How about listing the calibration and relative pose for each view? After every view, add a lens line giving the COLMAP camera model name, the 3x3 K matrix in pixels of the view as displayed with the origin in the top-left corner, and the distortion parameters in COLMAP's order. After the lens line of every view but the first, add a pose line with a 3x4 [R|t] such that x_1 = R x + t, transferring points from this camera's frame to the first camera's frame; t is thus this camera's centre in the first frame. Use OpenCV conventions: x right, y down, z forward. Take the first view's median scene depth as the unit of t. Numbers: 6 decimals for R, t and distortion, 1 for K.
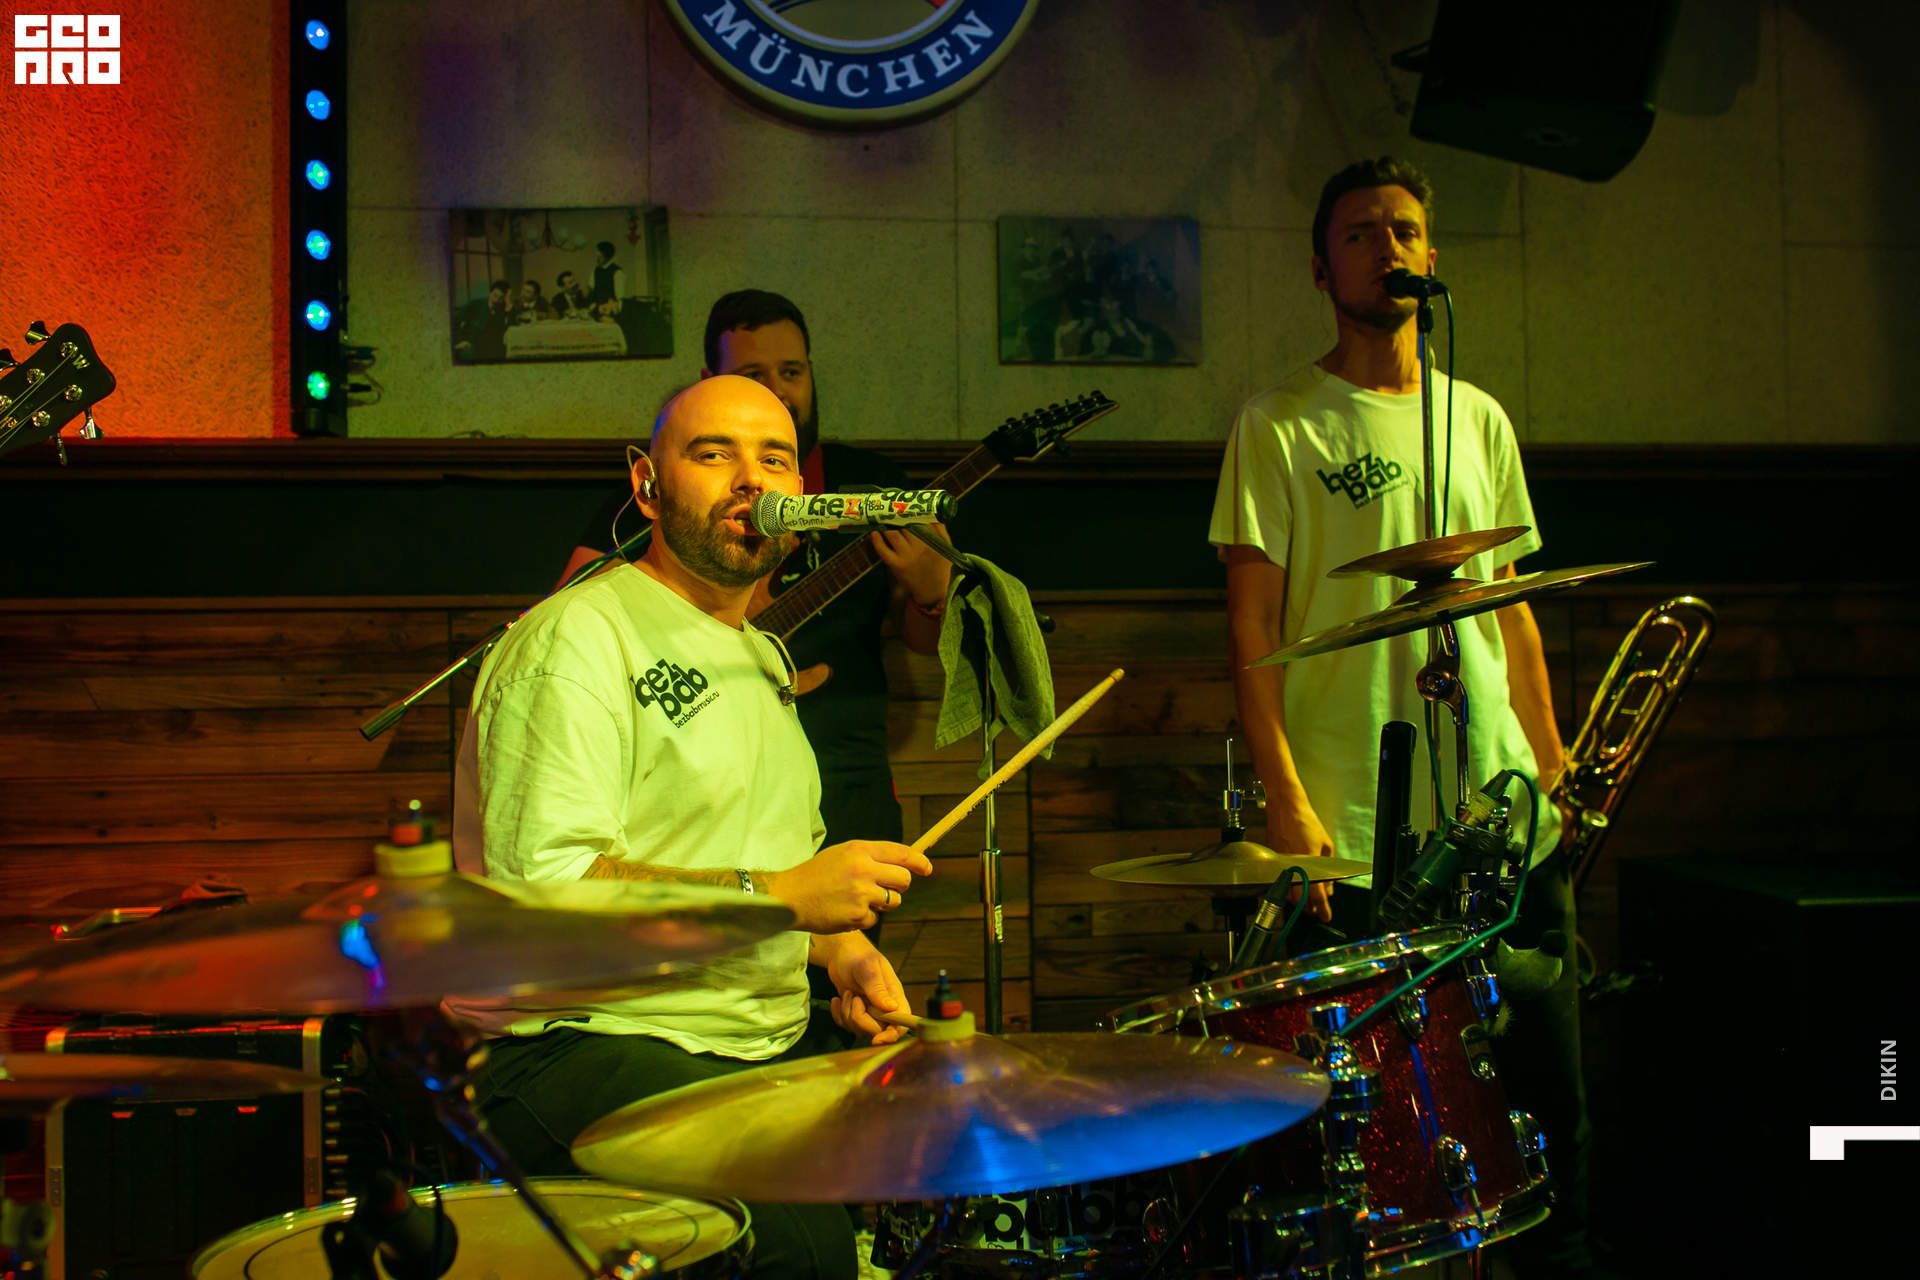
lens RADIAL K [[1846.8, 0, 955.1], [0, 1846.8, 620.8], [0, 0, 1]] dist [-0.022396, 0.000000]
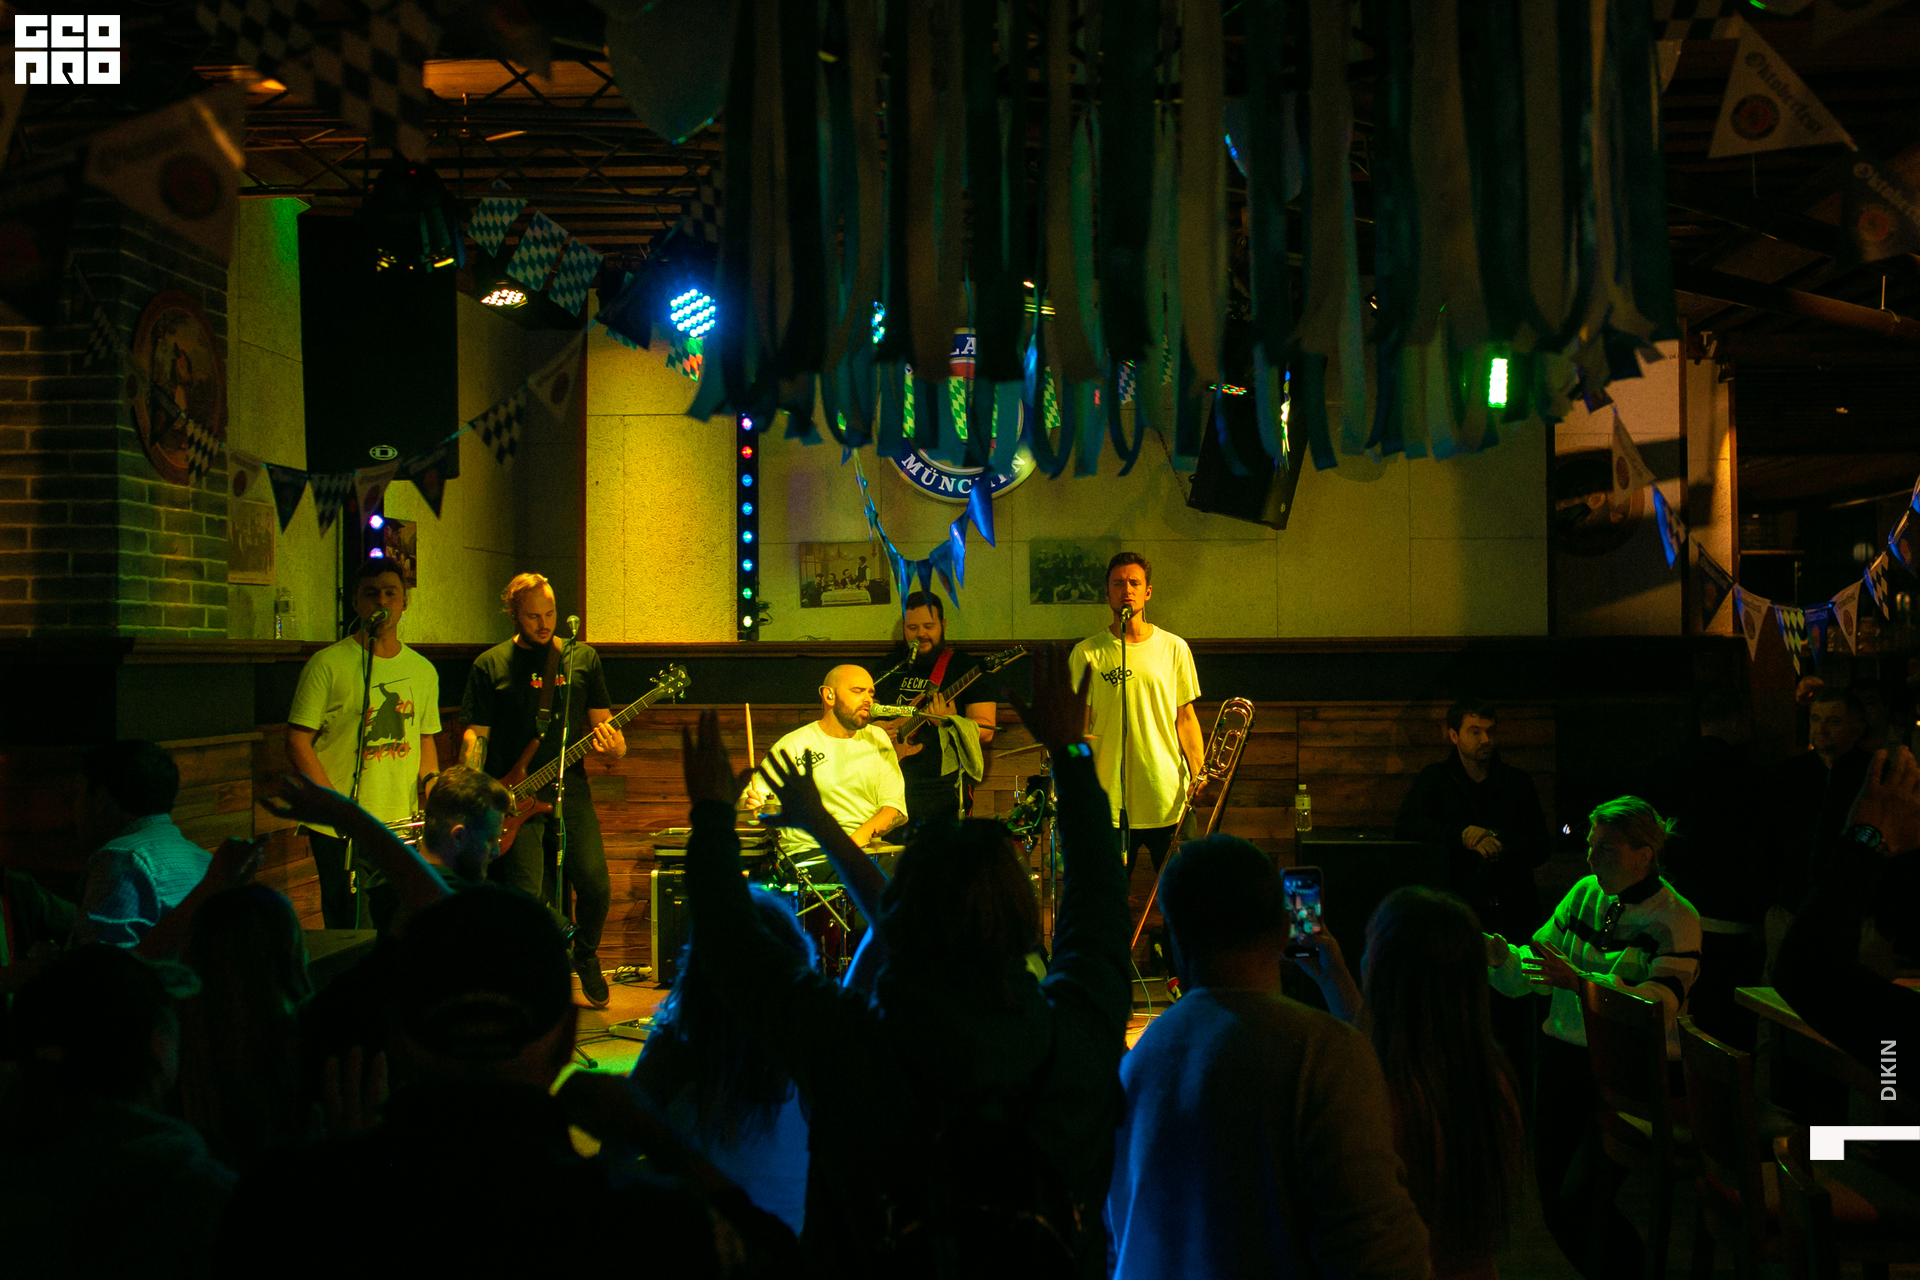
lens RADIAL K [[1846.8, 0, 956.9], [0, 1846.8, 645.1], [0, 0, 1]] dist [-0.022396, 0.000000]
pose [[0.975427, 0.006694, -0.220223, 0.459121], [-0.003146, 0.999860, 0.016456, -0.130381], [0.220302, -0.015359, 0.975311, -1.313848]]
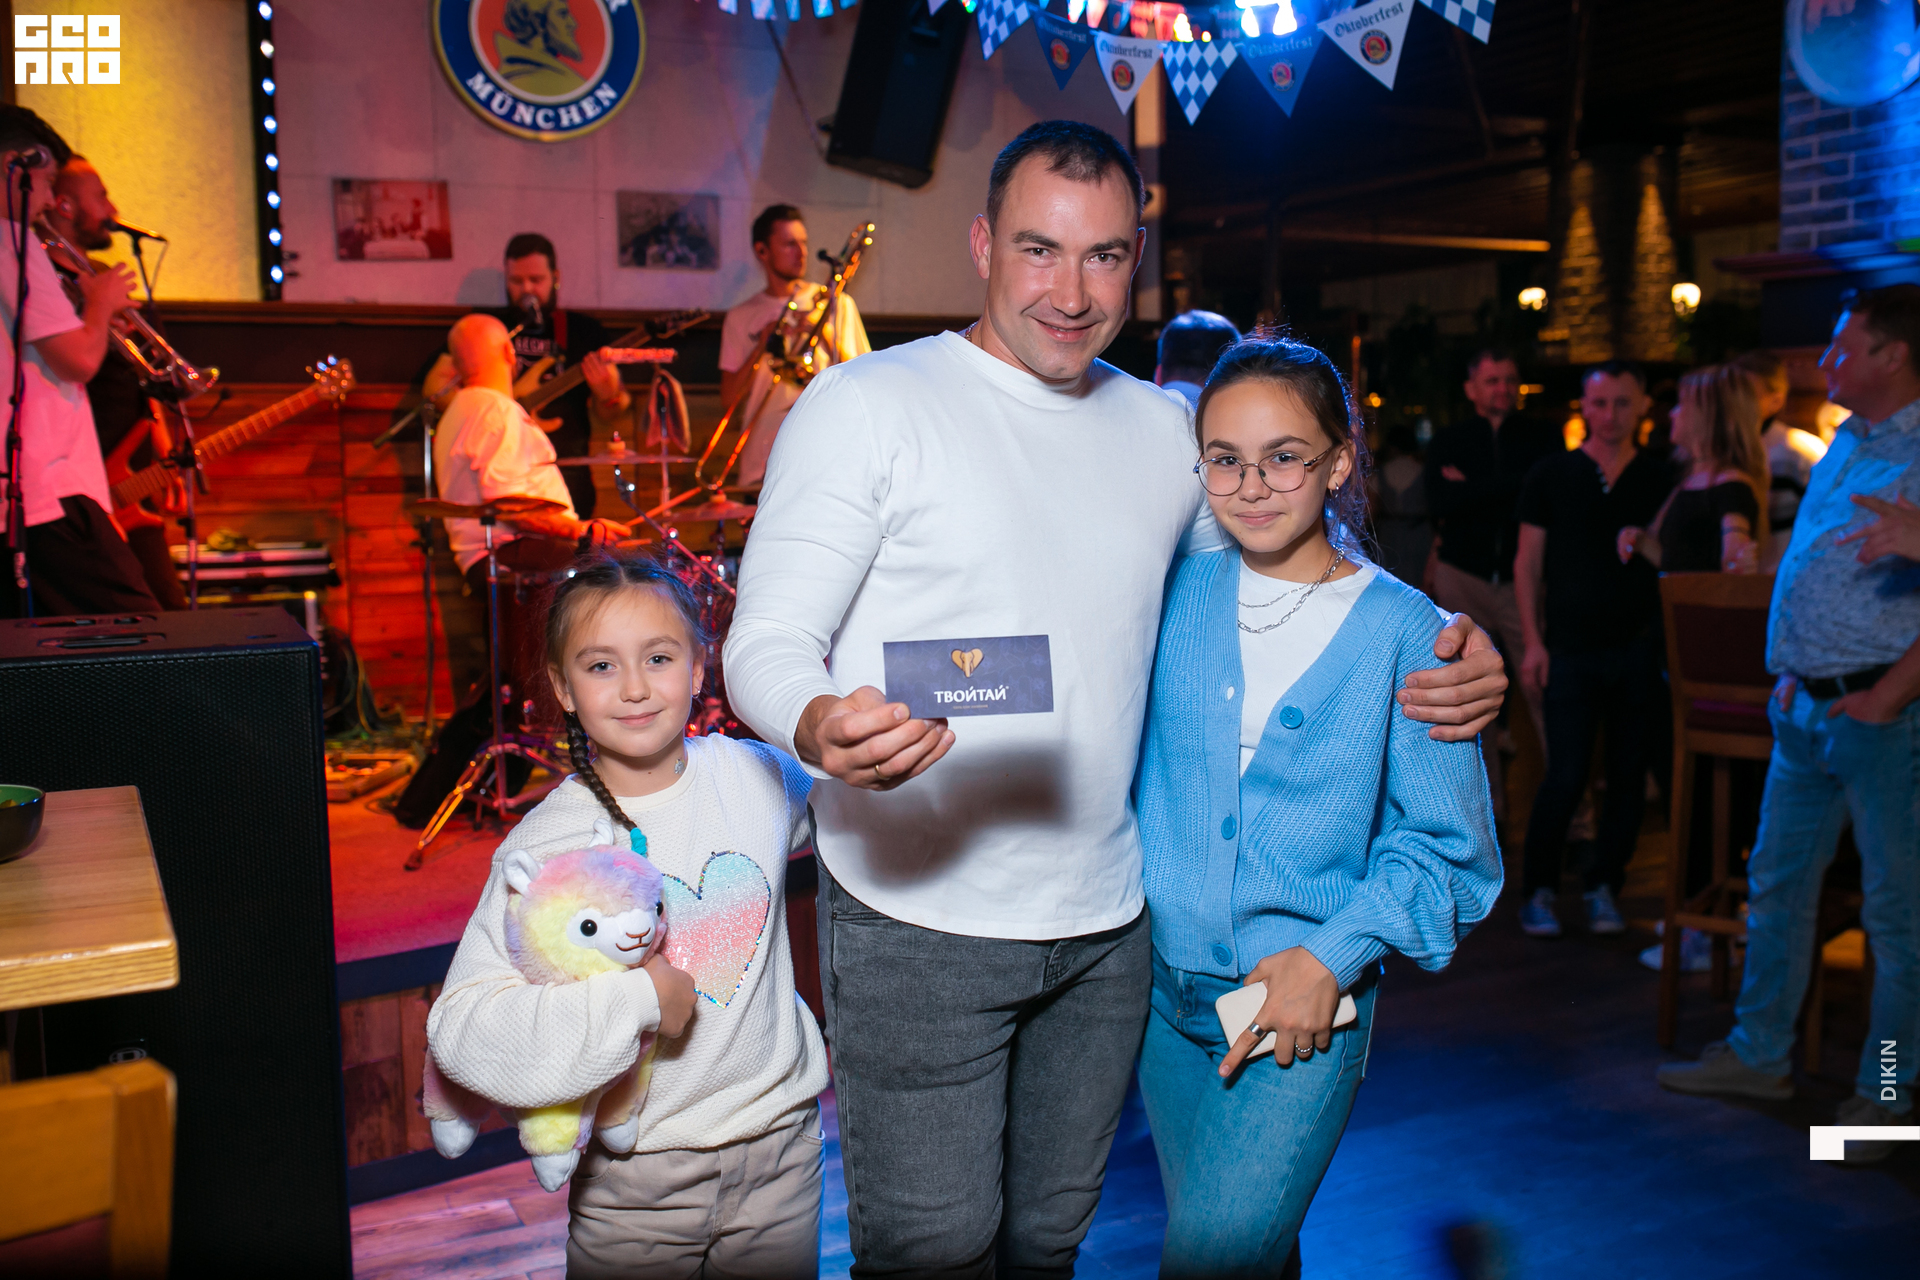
lens RADIAL K [[1846.8, 0, 948.6], [0, 1846.8, 629.3], [0, 0, 1]] dist [-0.022396, 0.000000]
pose [[0.948745, -0.030091, 0.314607, -0.280812], [-0.006946, 0.993231, 0.115947, 0.013362], [-0.315966, -0.112189, 0.942114, -1.028750]]
